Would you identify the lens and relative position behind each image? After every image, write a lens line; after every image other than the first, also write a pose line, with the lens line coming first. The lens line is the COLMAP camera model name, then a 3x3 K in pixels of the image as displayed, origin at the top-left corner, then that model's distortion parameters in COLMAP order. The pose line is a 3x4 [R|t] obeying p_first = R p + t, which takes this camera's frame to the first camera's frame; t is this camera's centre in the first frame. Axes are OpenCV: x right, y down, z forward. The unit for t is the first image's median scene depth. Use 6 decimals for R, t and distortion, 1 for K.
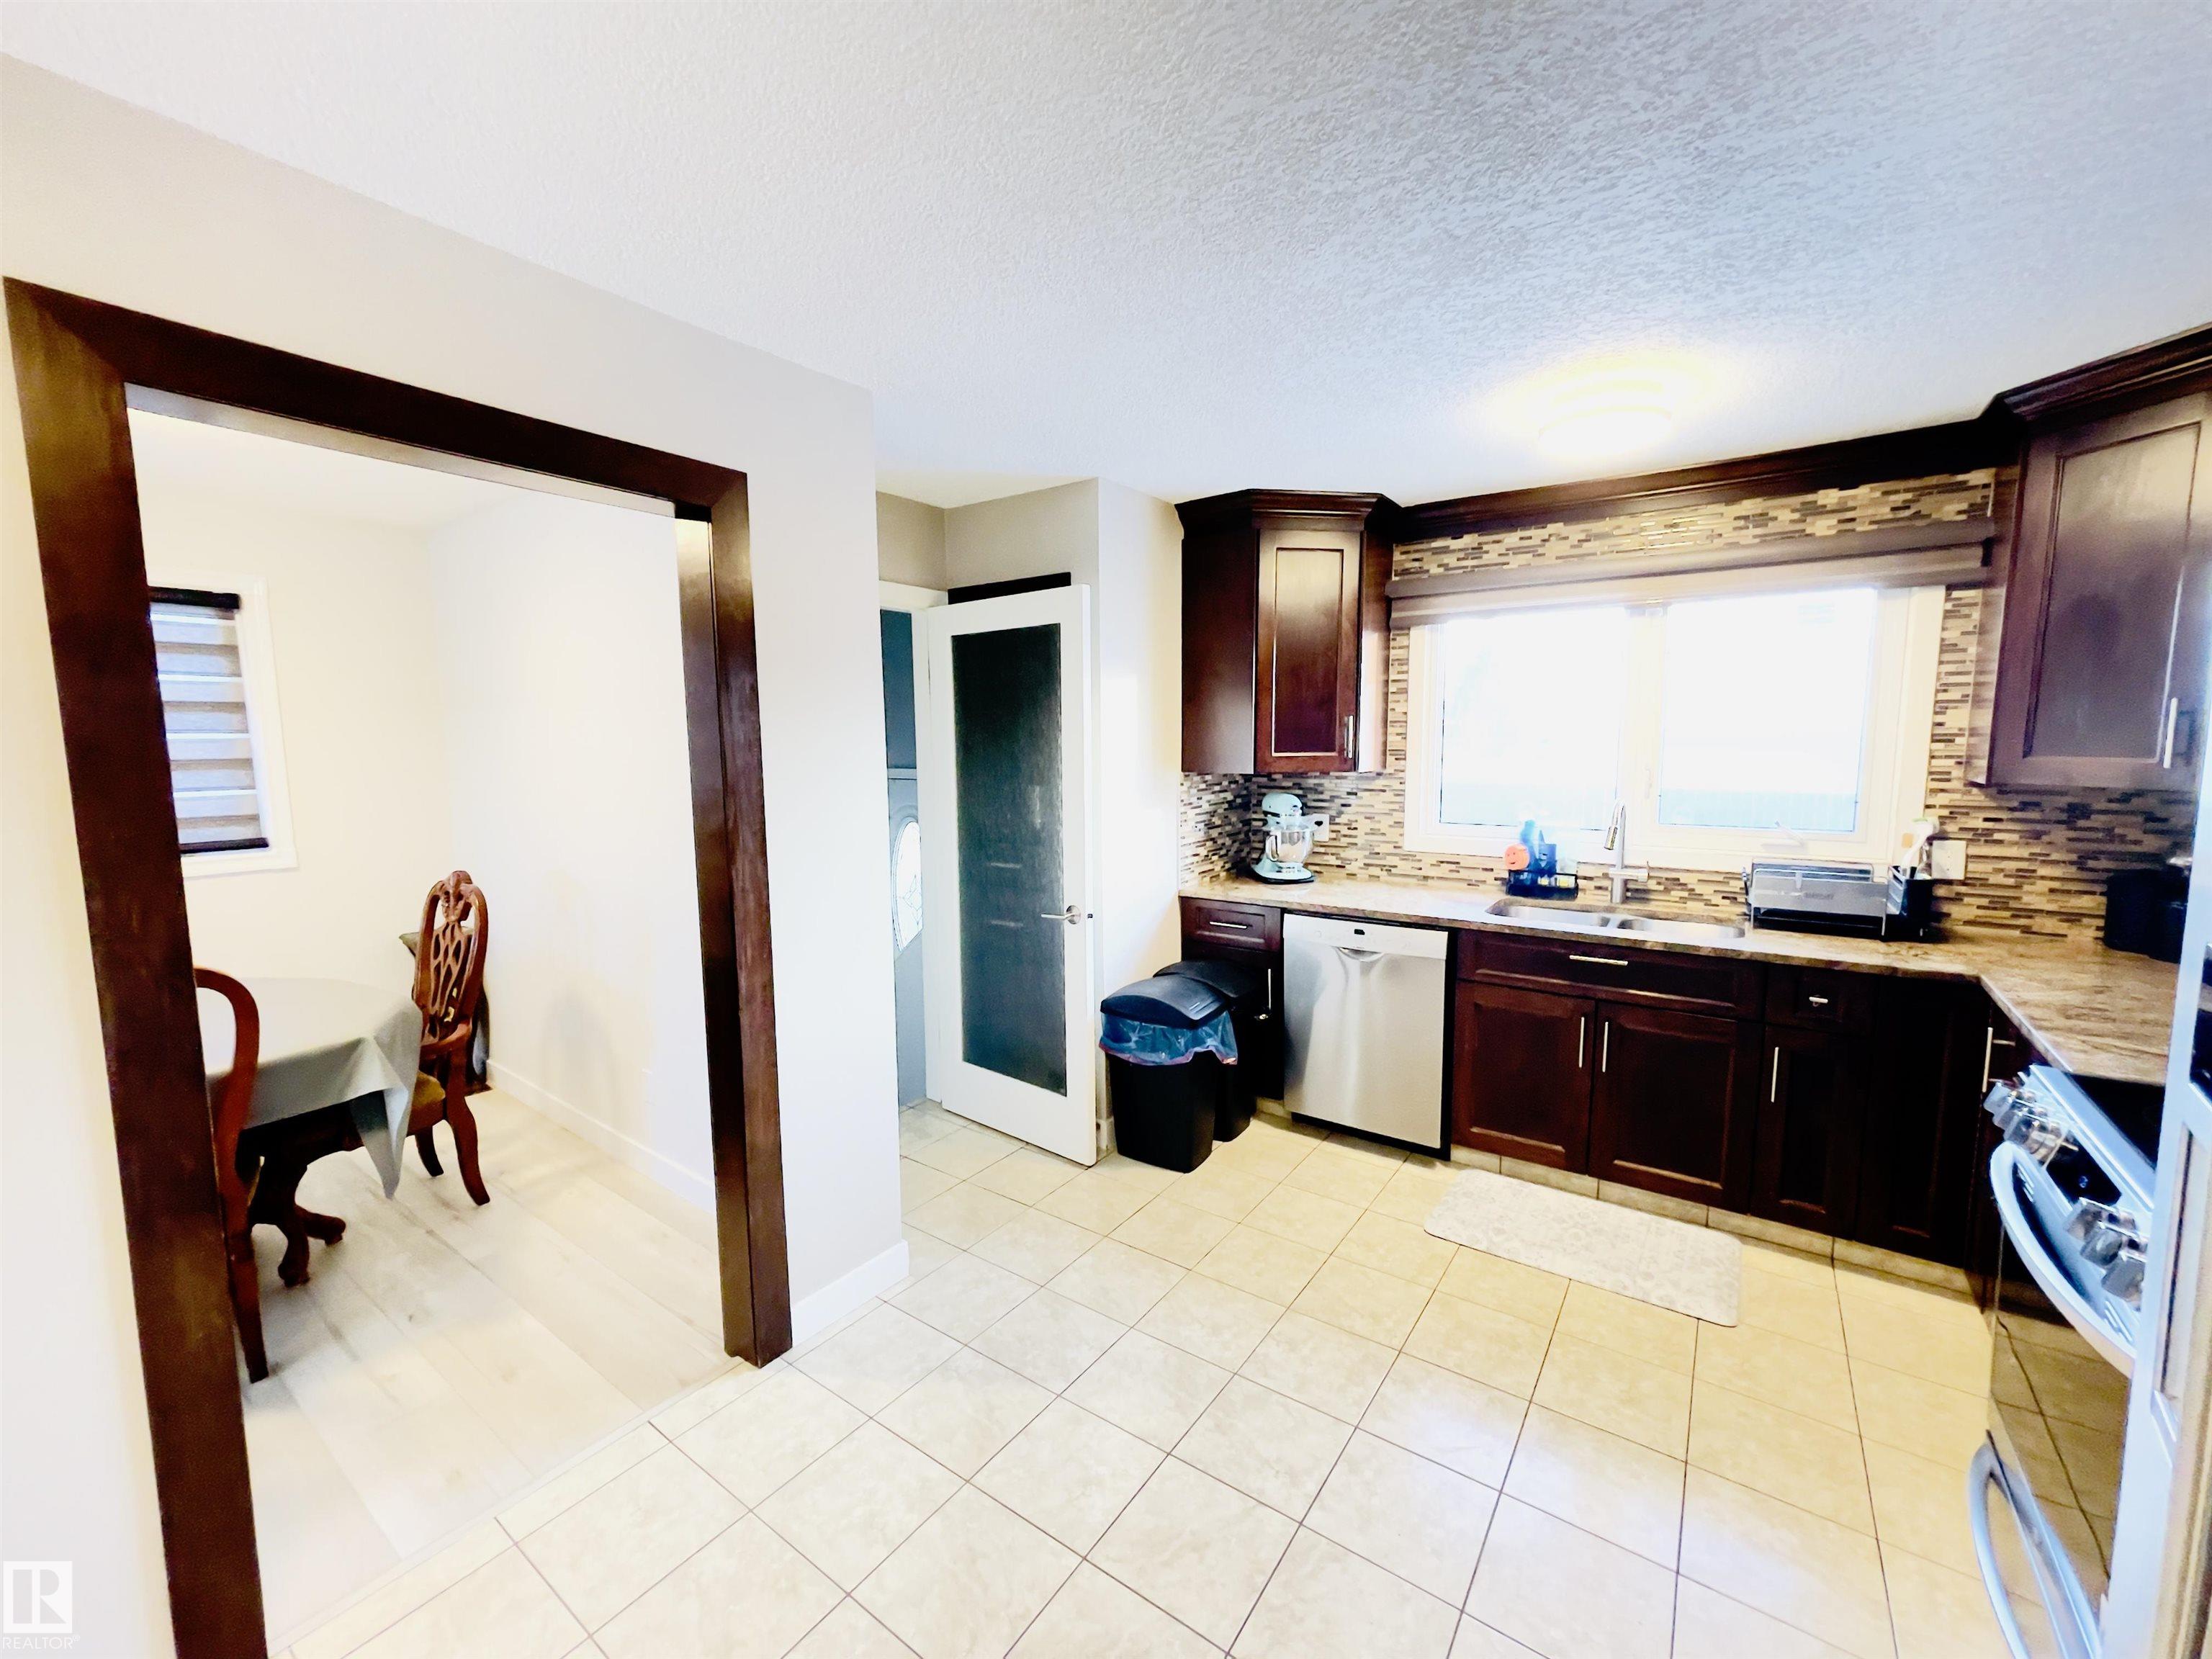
lens RADIAL K [[900.9, 0, 1111.4], [0, 900.9, 835.2], [0, 0, 1]] dist [0.028848, -0.013420]
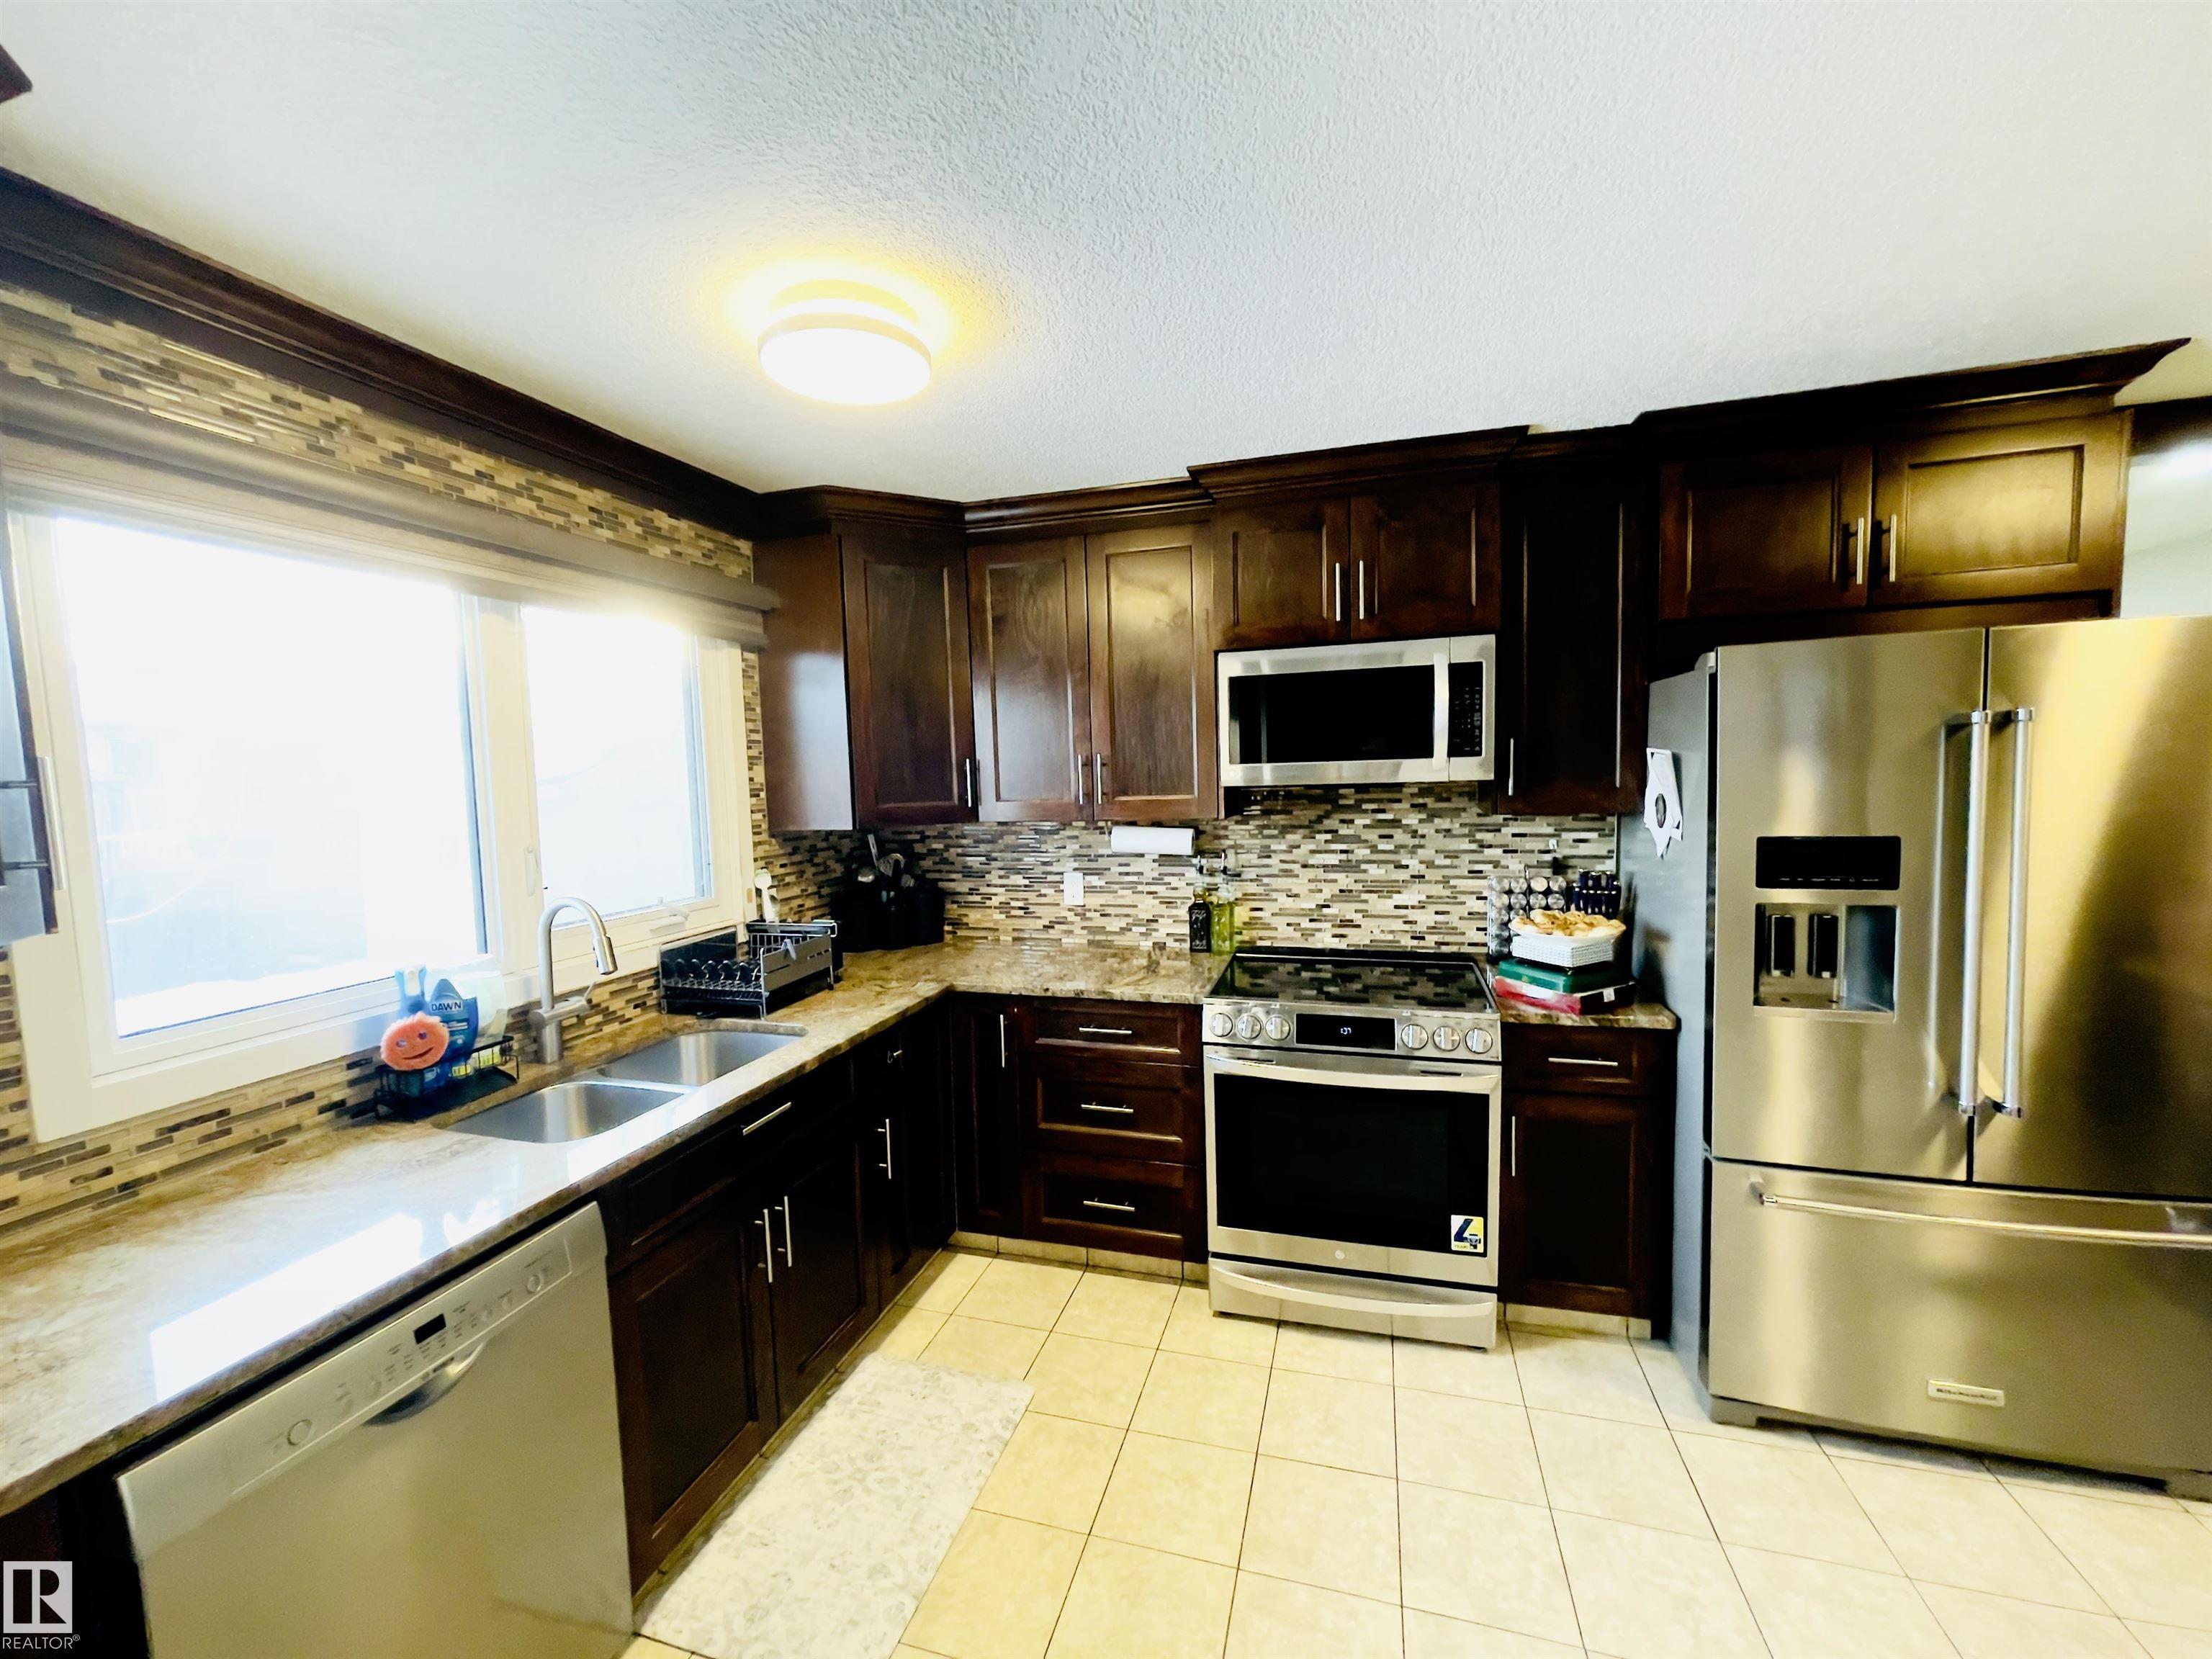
lens RADIAL K [[900.9, 0, 1111.4], [0, 900.9, 835.2], [0, 0, 1]] dist [0.028848, -0.013420]
pose [[-0.313678, -0.057758, 0.947771, -0.188934], [0.135417, 0.985224, 0.104858, -0.112256], [-0.939824, 0.161236, -0.301222, 0.938922]]
